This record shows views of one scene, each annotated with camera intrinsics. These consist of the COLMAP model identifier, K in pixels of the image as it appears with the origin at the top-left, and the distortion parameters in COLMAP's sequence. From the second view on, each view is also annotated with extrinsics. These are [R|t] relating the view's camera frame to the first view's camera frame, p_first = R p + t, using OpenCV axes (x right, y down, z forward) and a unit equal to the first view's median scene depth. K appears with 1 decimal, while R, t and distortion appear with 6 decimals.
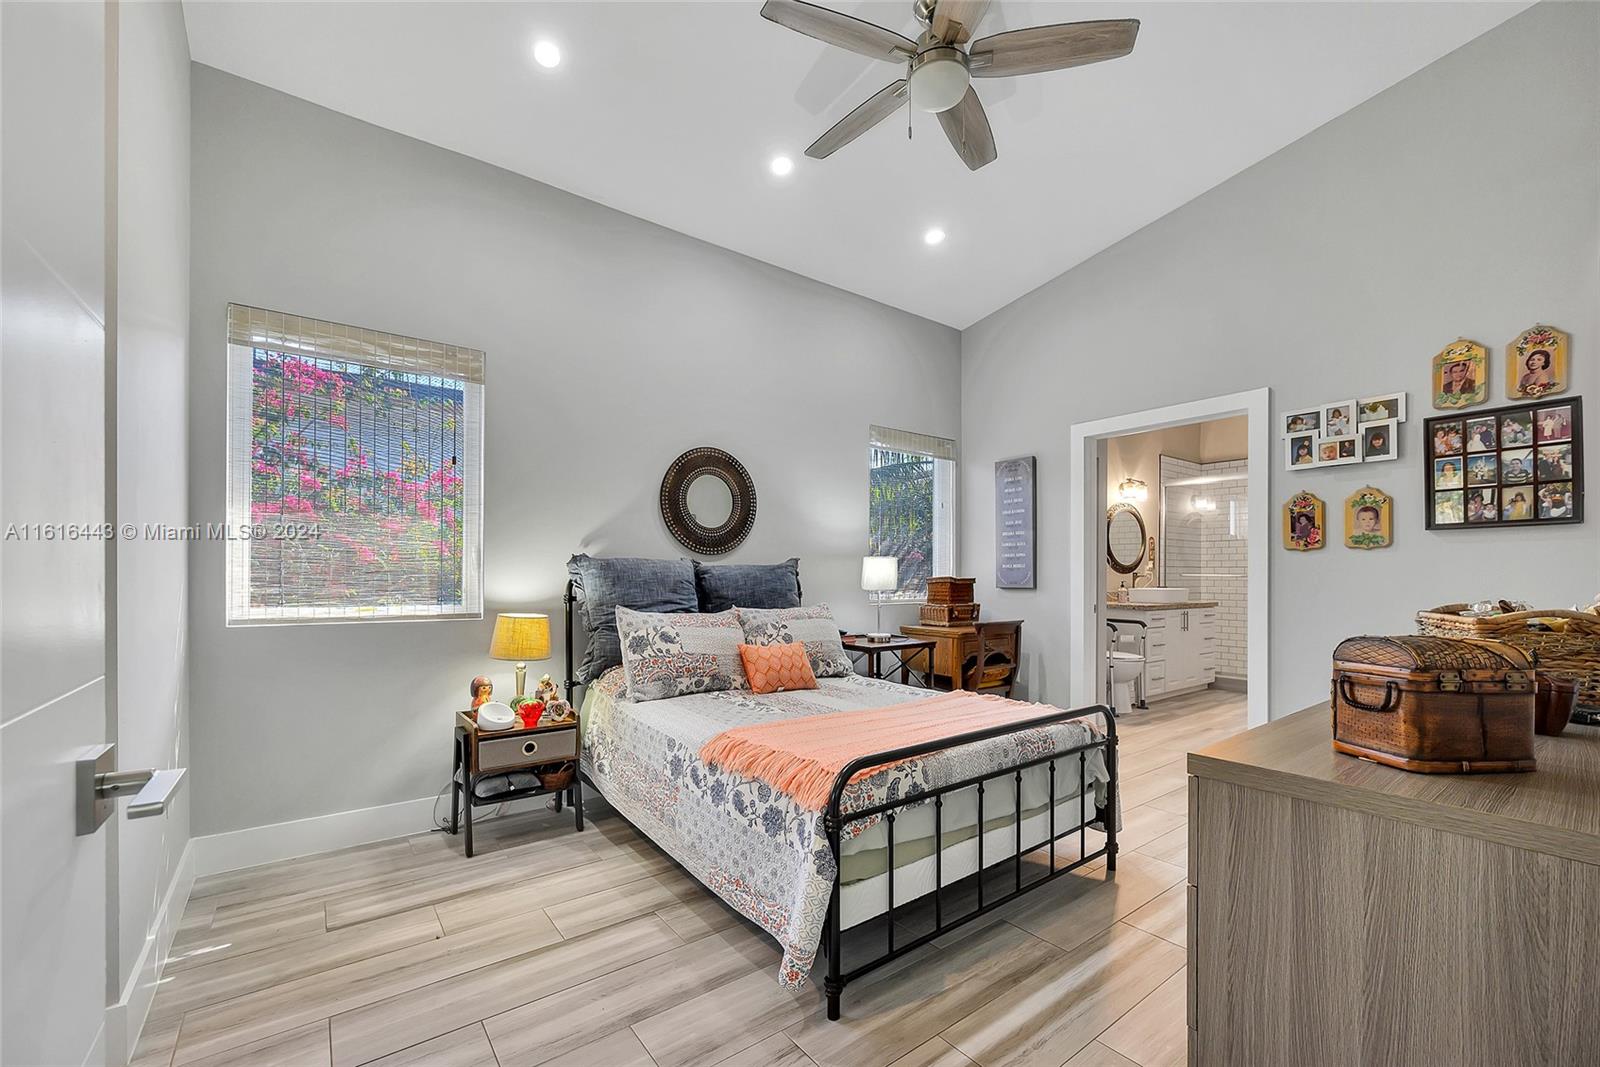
lens RADIAL K [[653.7, 0, 801.2], [0, 653.7, 578.1], [0, 0, 1]] dist [0.000171, -0.000088]
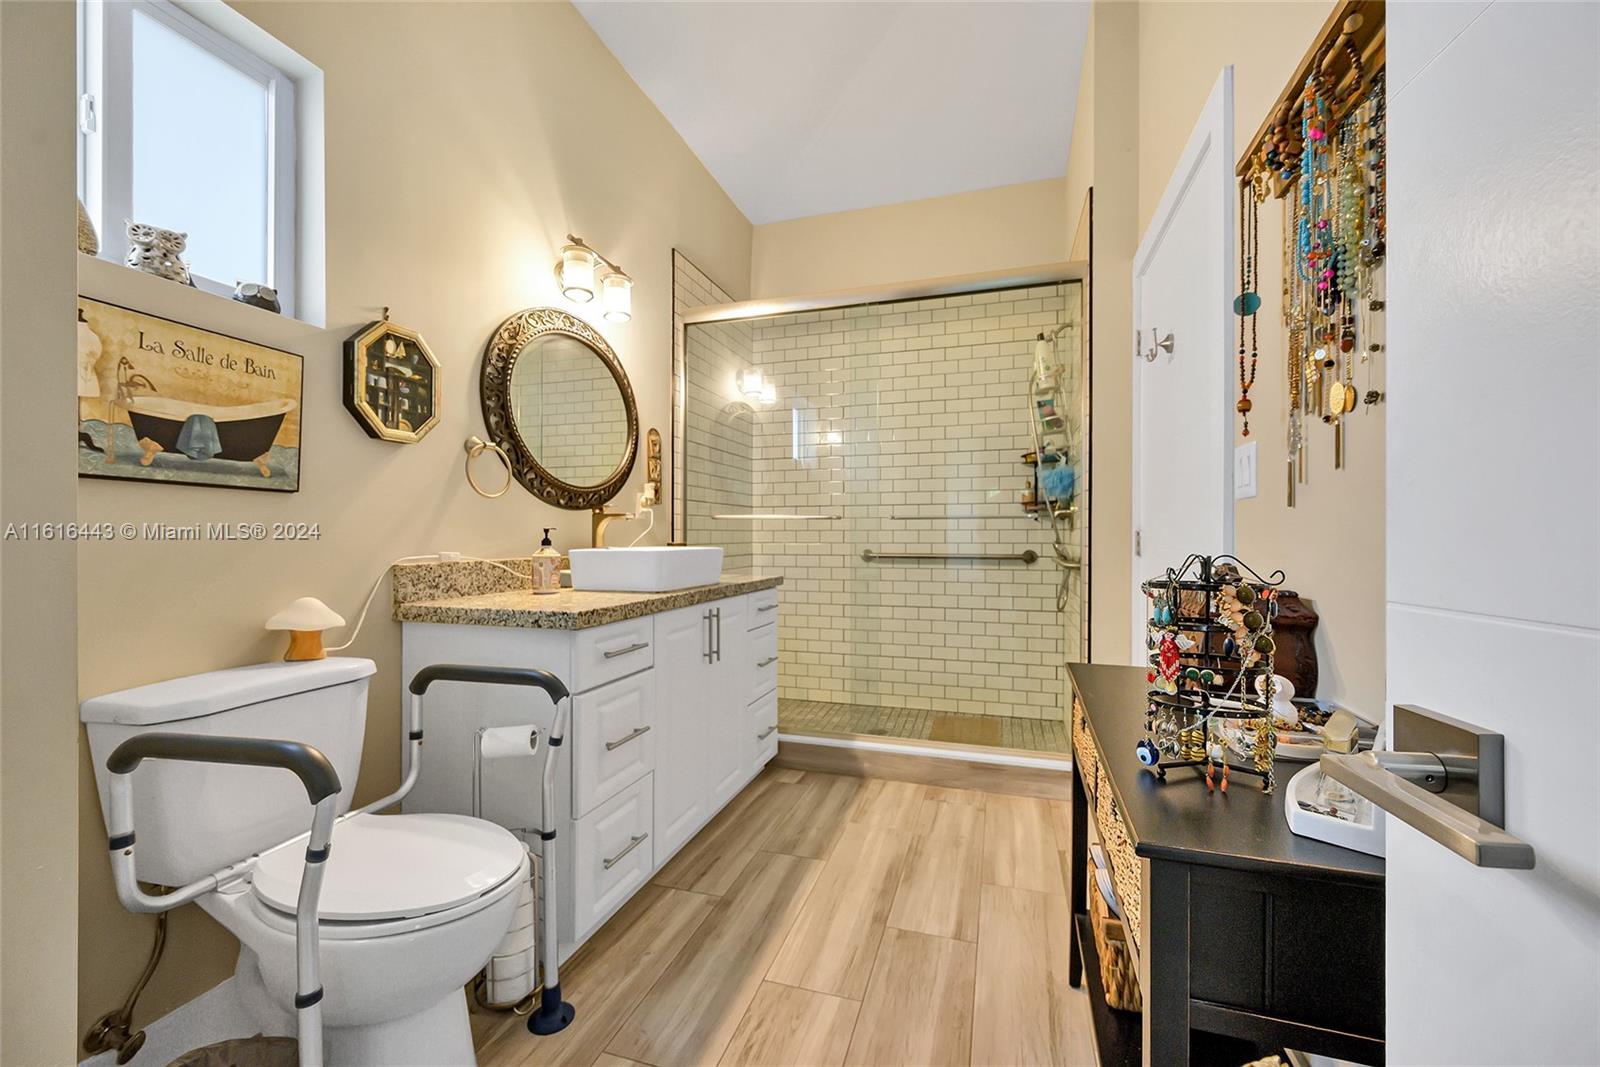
lens RADIAL K [[620.5, 0, 796.5], [0, 620.5, 533.1], [0, 0, 1]] dist [-0.003272, -0.000275]
pose [[0.819493, 0.001086, 0.573089, 0.397342], [0.002915, 0.999977, -0.006062, 0.009644], [-0.573082, 0.006639, 0.819471, 0.640043]]
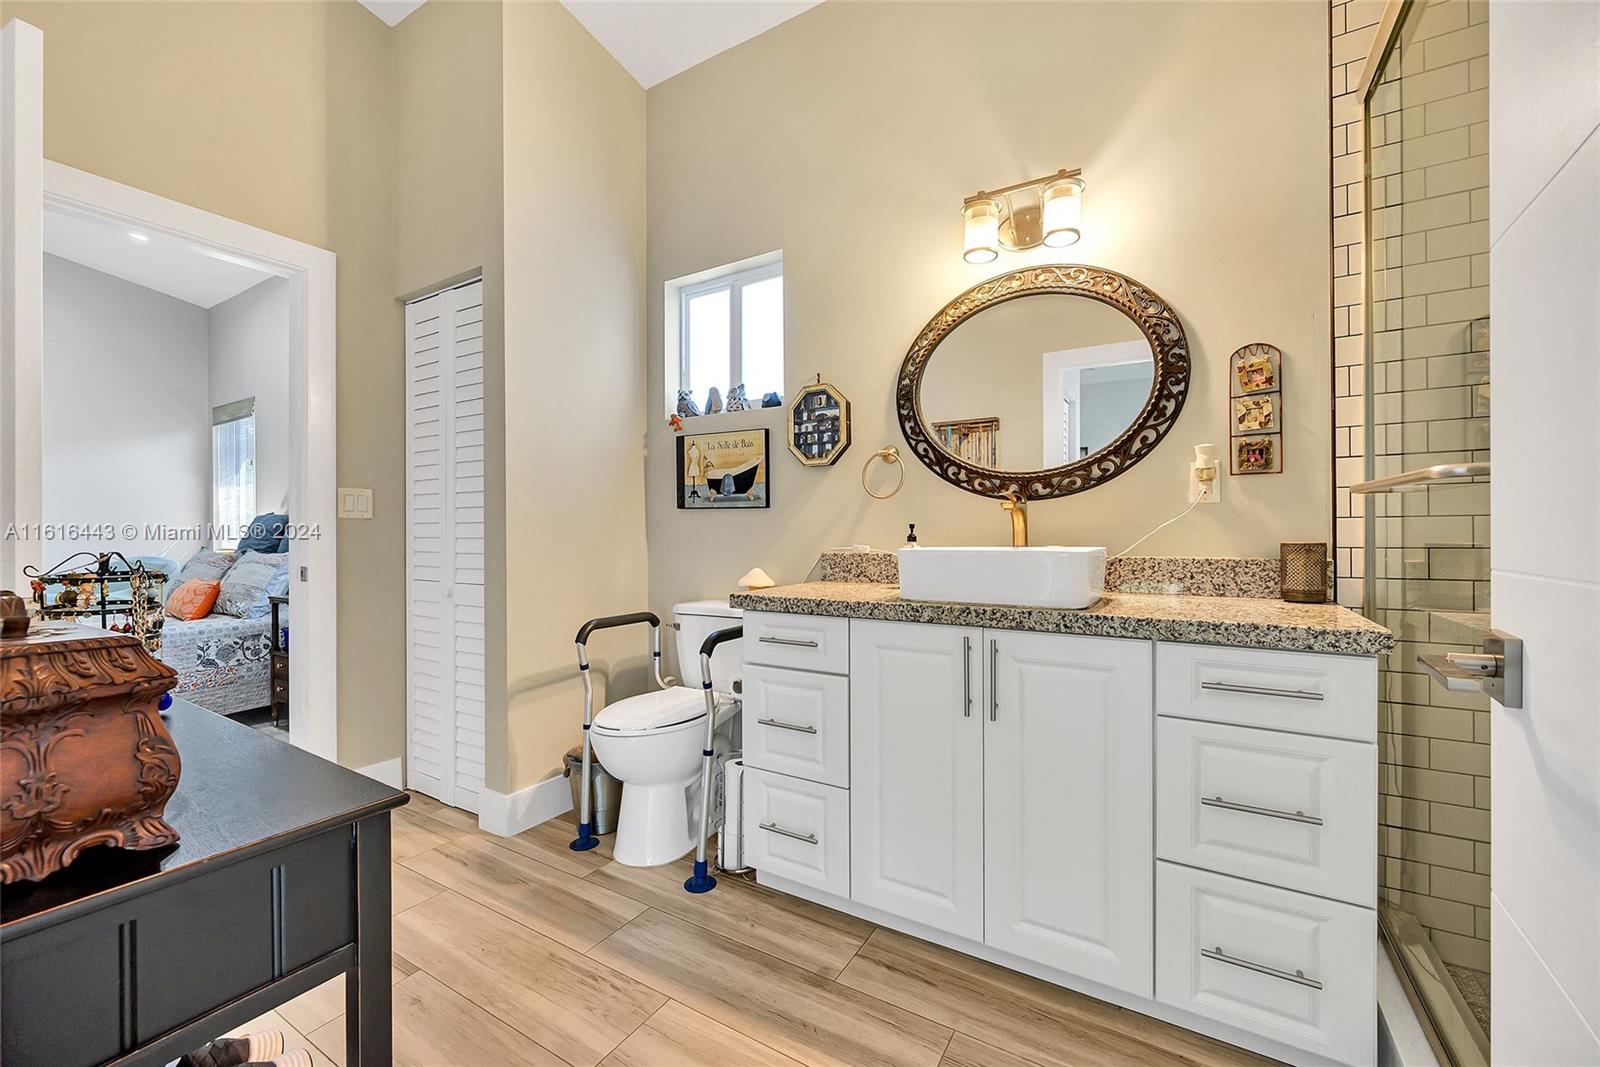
lens RADIAL K [[627.5, 0, 804.7], [0, 627.5, 527.2], [0, 0, 1]] dist [-0.000231, -0.000394]
pose [[0.387371, -0.009857, -0.921871, 0.740220], [0.004542, 0.999951, -0.008784, 0.008950], [0.921913, -0.000784, 0.387397, 0.792253]]
